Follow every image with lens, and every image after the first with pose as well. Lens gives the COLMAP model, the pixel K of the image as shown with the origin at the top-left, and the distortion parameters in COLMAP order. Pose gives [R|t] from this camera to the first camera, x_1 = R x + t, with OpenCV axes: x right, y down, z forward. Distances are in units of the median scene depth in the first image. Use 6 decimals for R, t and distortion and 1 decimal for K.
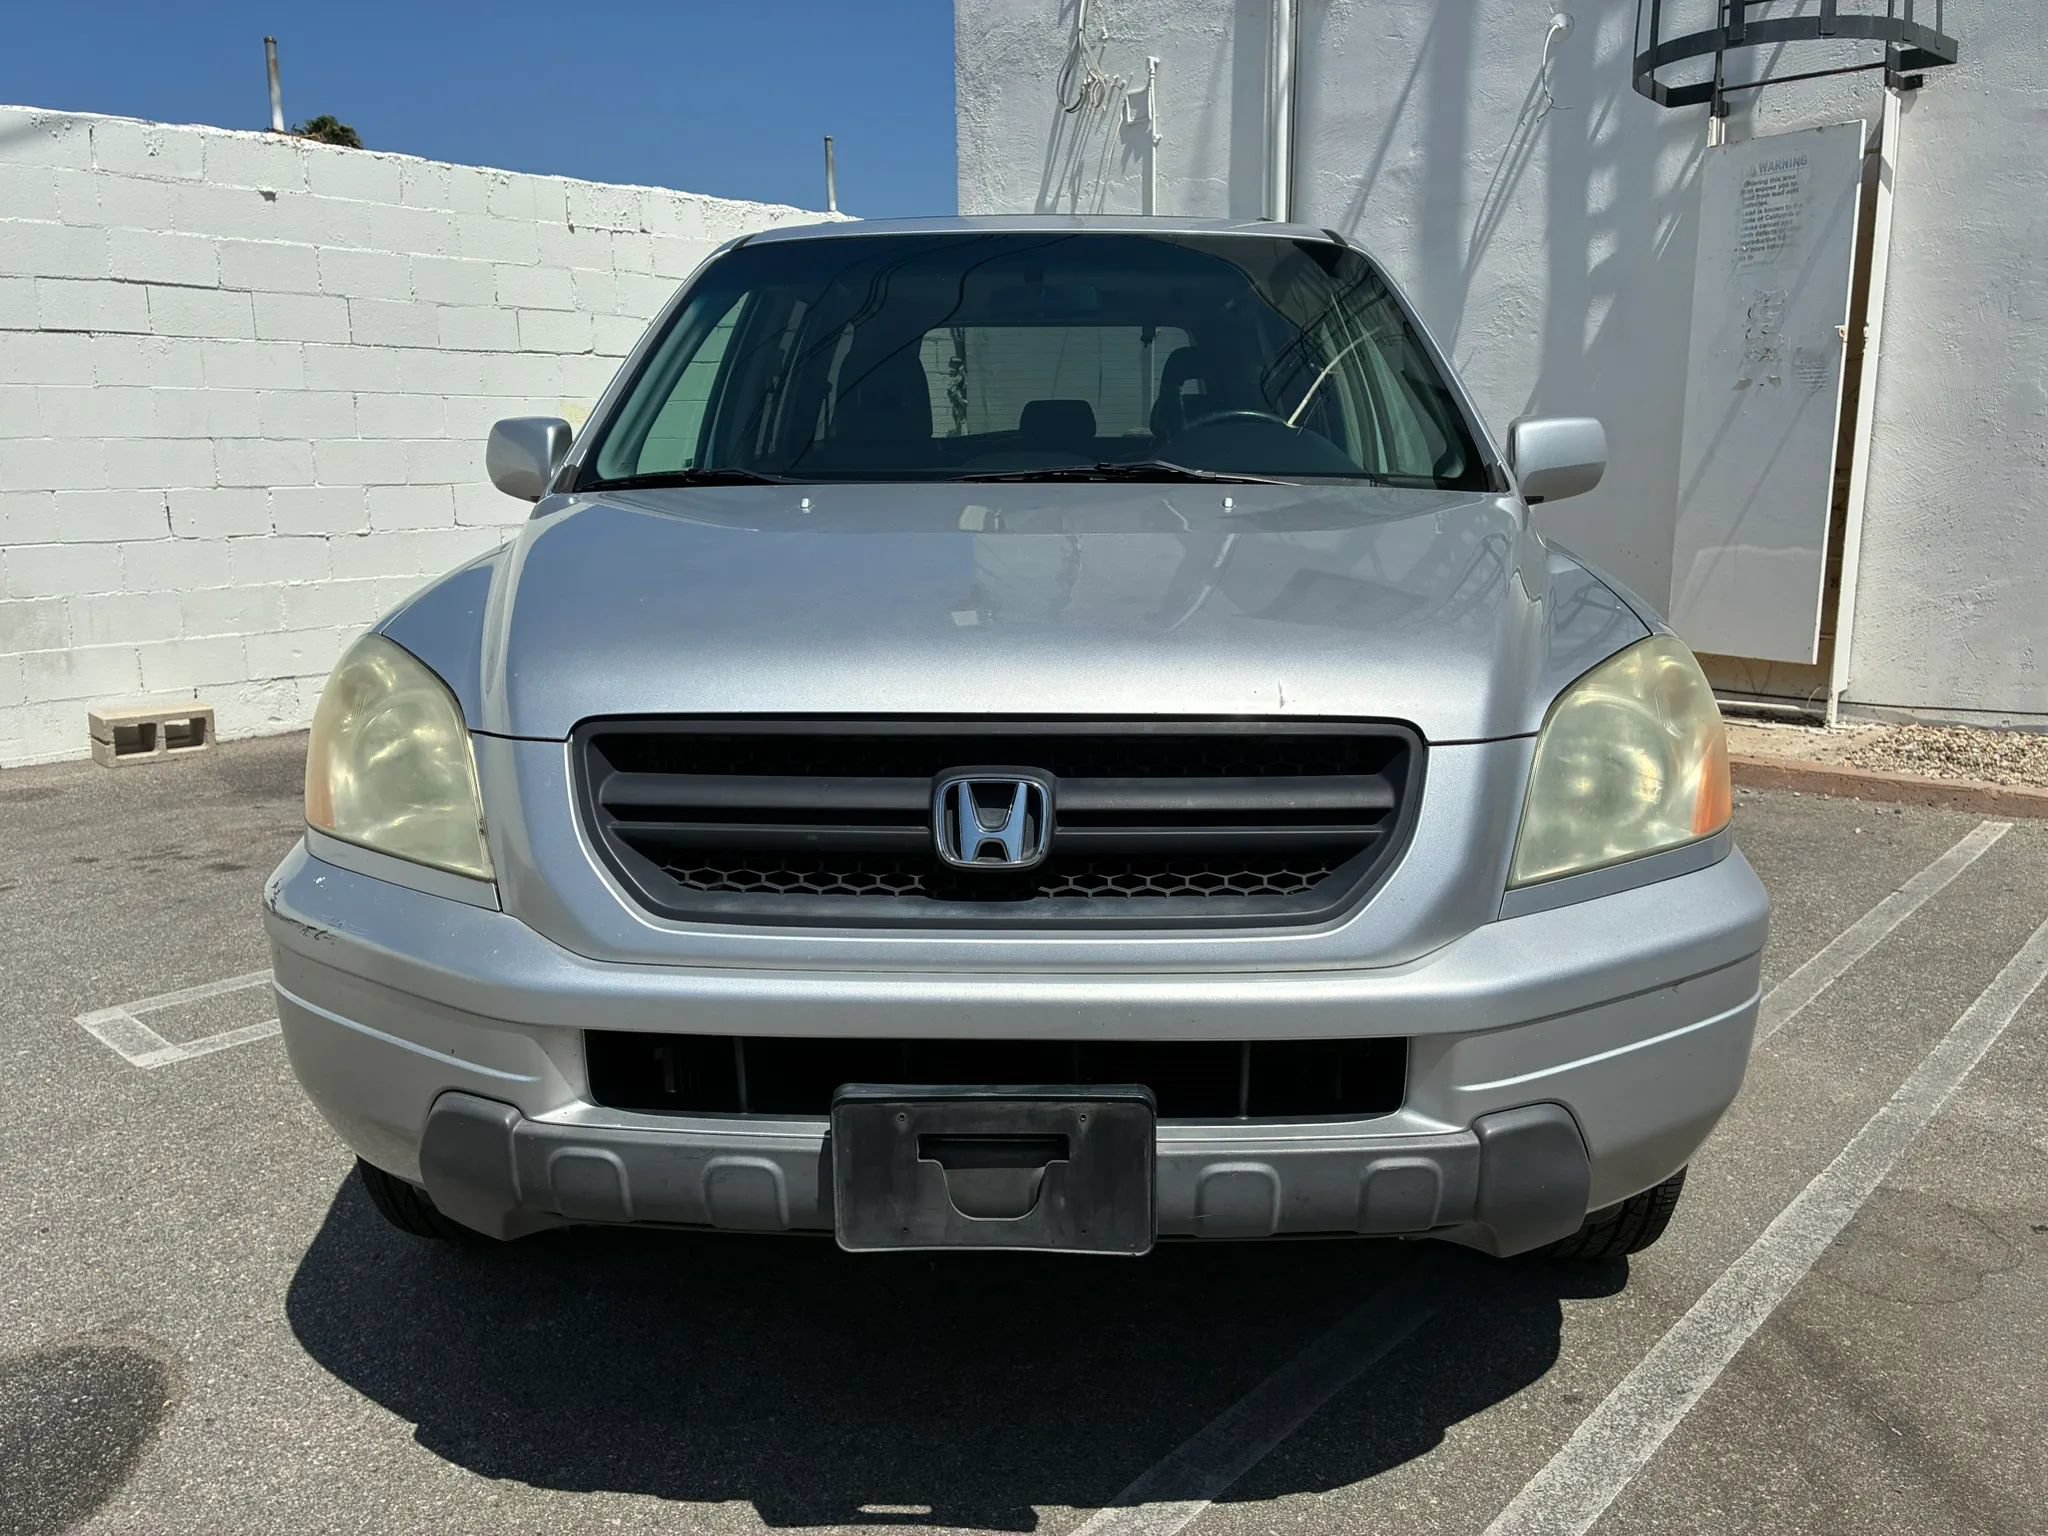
lens RADIAL K [[1560.4, 0, 1024.0], [0, 1560.4, 767.5], [0, 0, 1]] dist [0.063651, -0.081908]
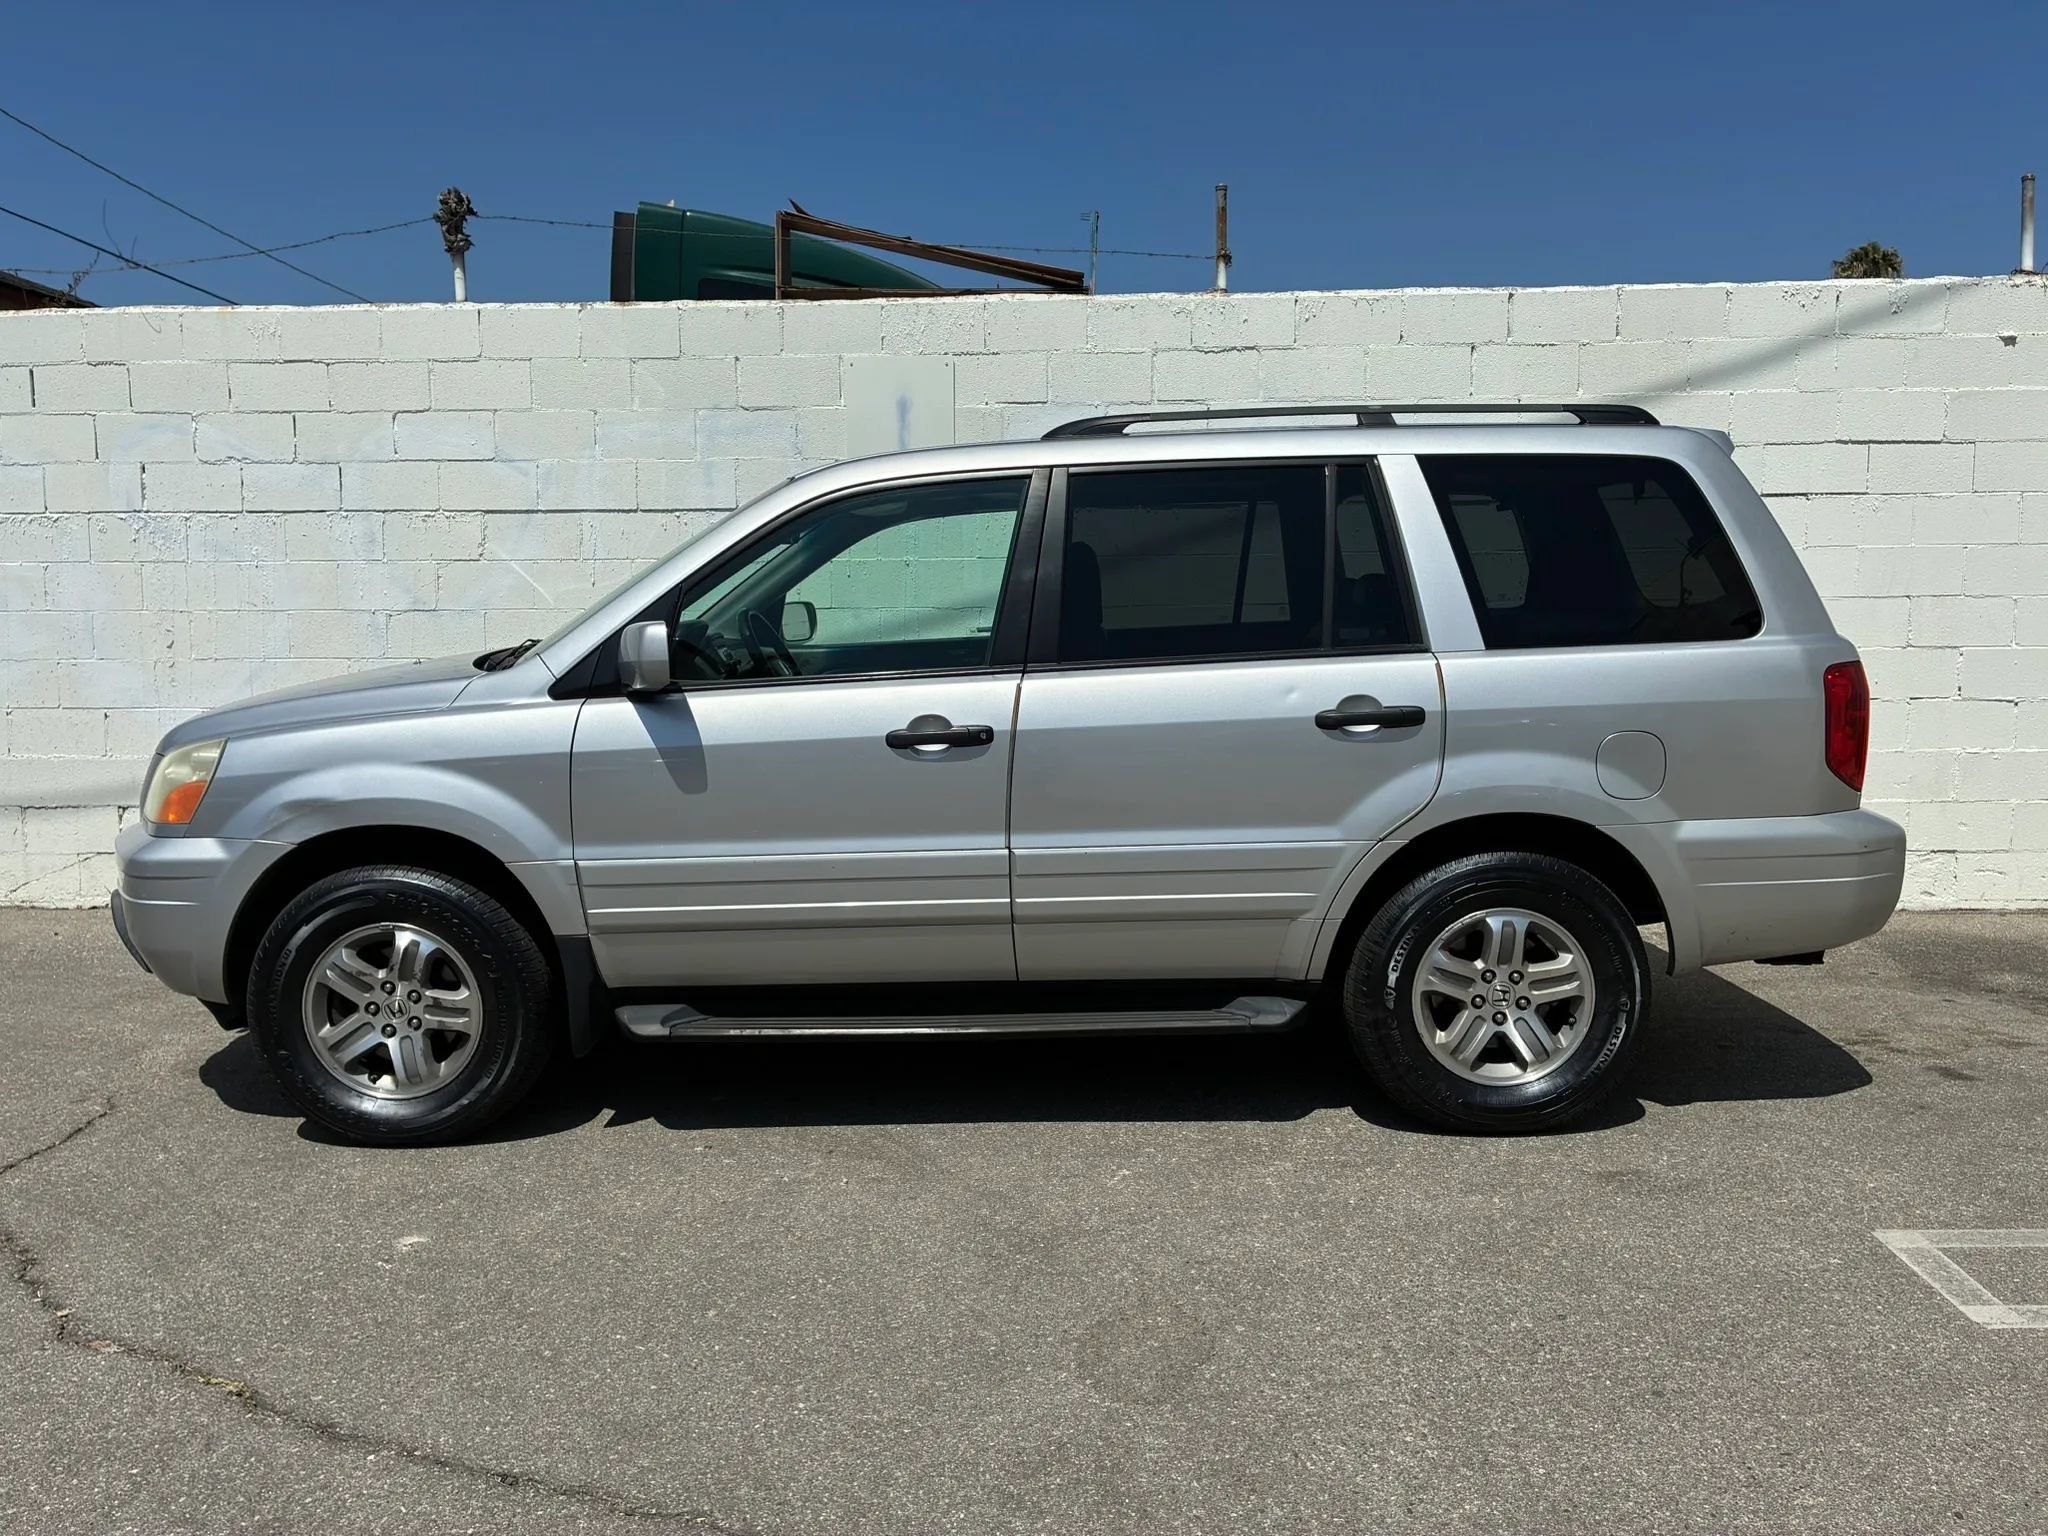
lens RADIAL K [[1560.4, 0, 1014.3], [0, 1560.4, 756.5], [0, 0, 1]] dist [0.063651, -0.081908]
pose [[0.644030, 0.084900, -0.760275, -0.126813], [-0.148675, 0.988764, -0.015527, -0.016859], [0.750414, 0.123034, 0.649416, -0.017887]]
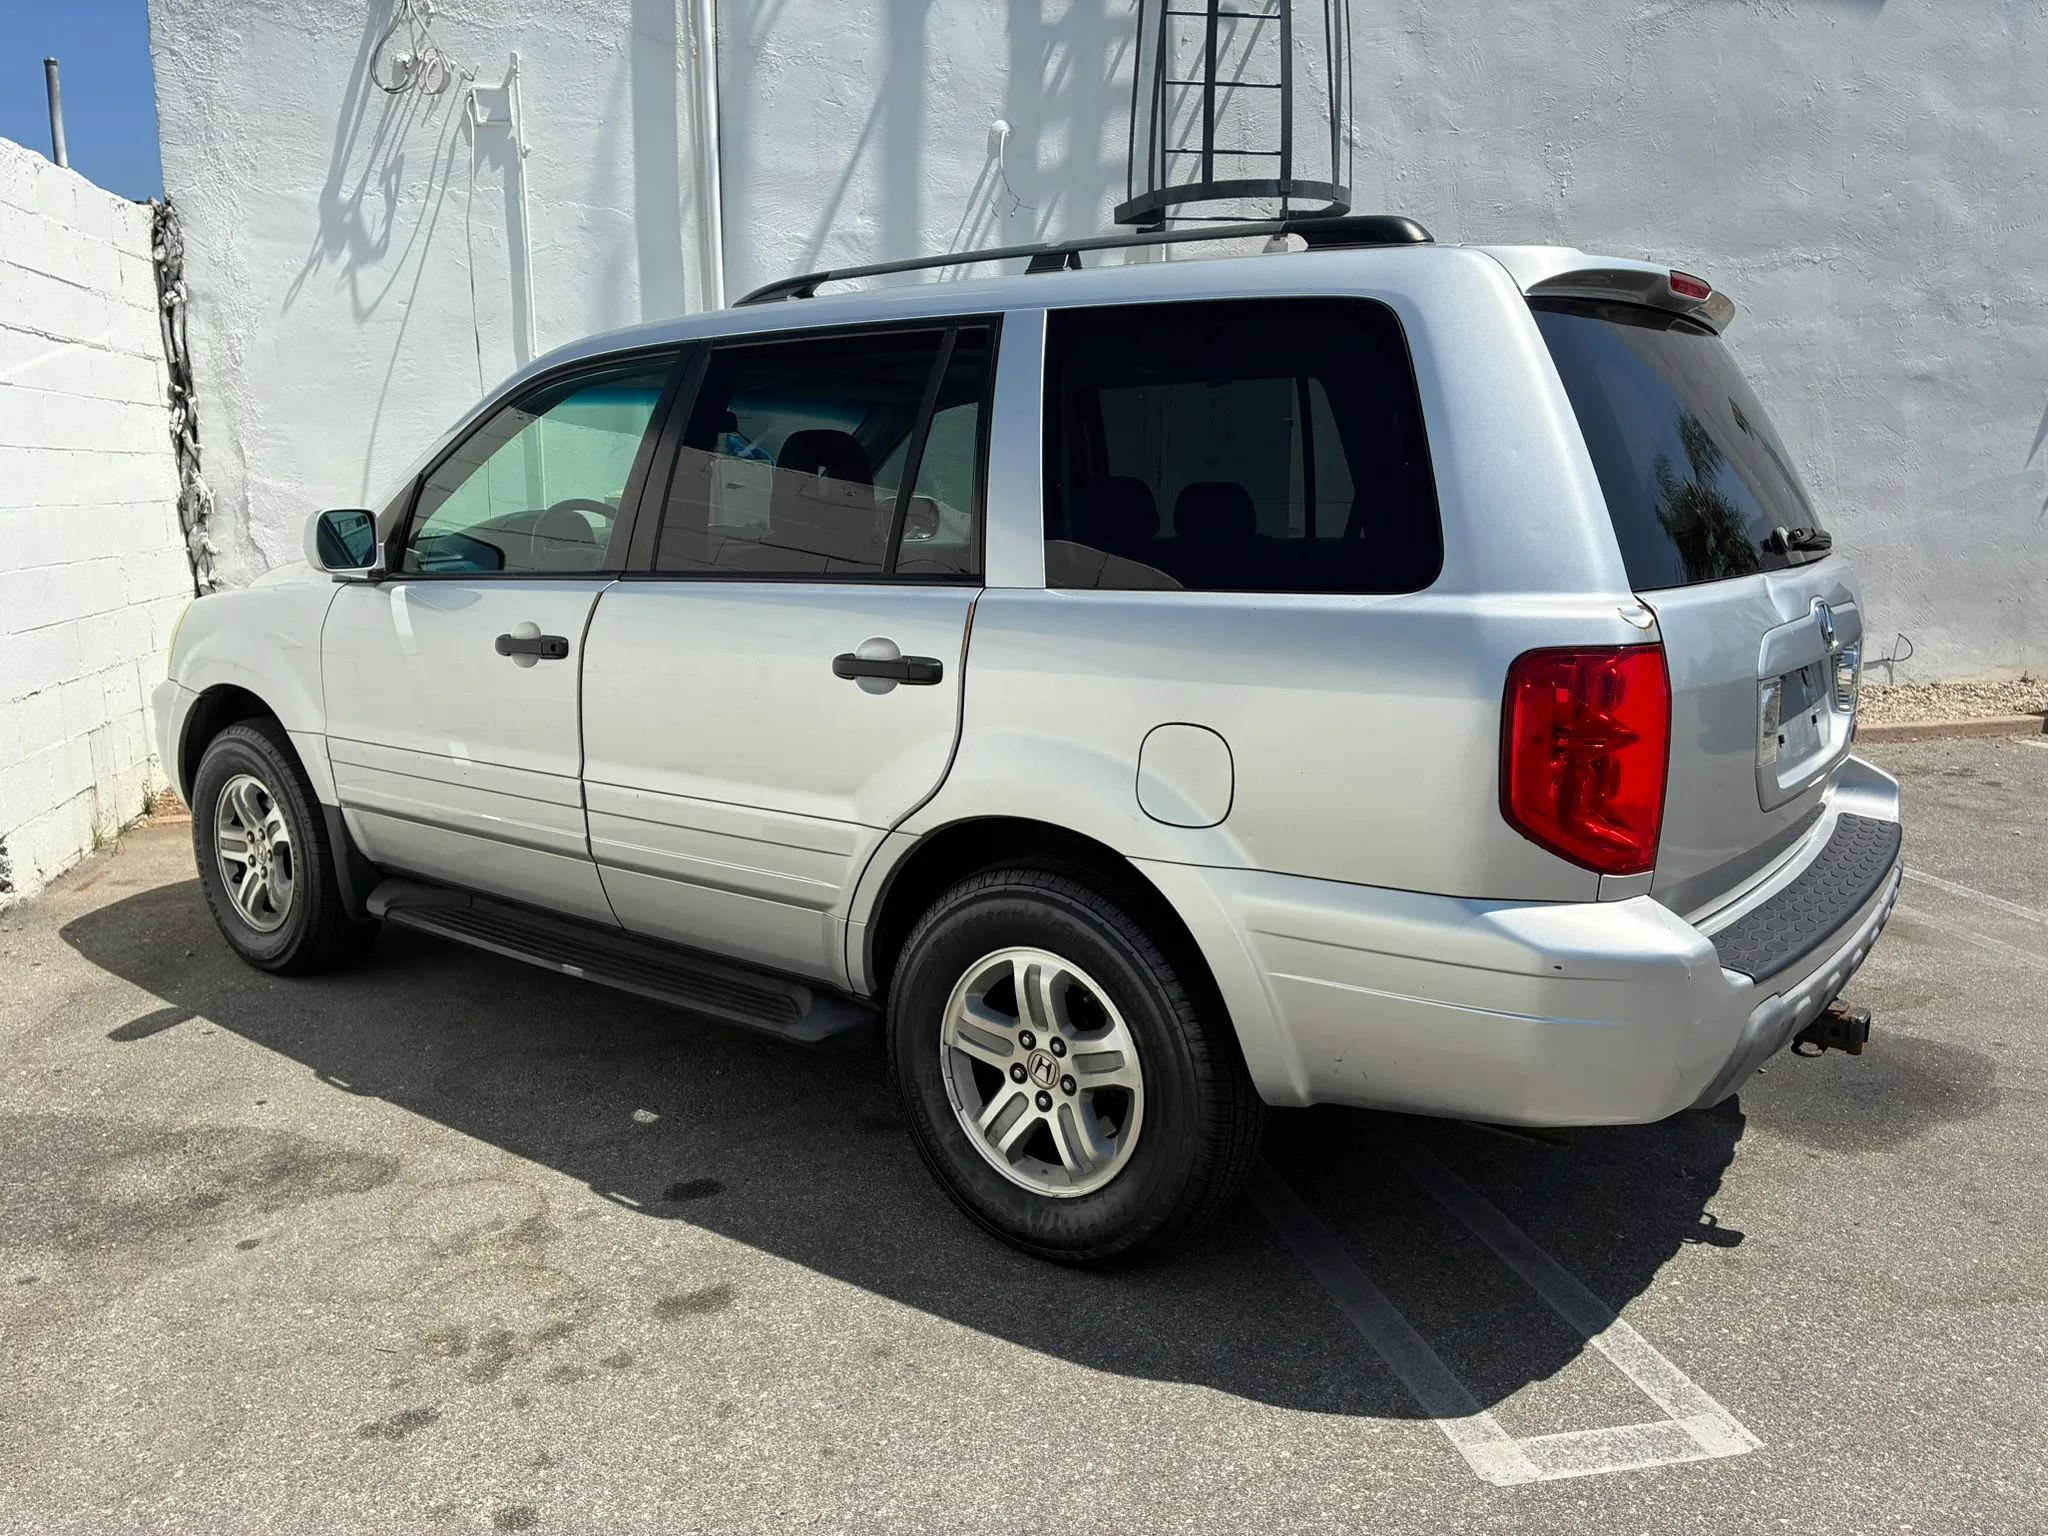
lens RADIAL K [[1560.4, 0, 1028.0], [0, 1560.4, 753.5], [0, 0, 1]] dist [0.063651, -0.081908]
pose [[0.574411, -0.139269, 0.806633, -0.627945], [0.163492, 0.985085, 0.053655, -0.102280], [-0.802074, 0.101058, 0.588613, 0.402755]]
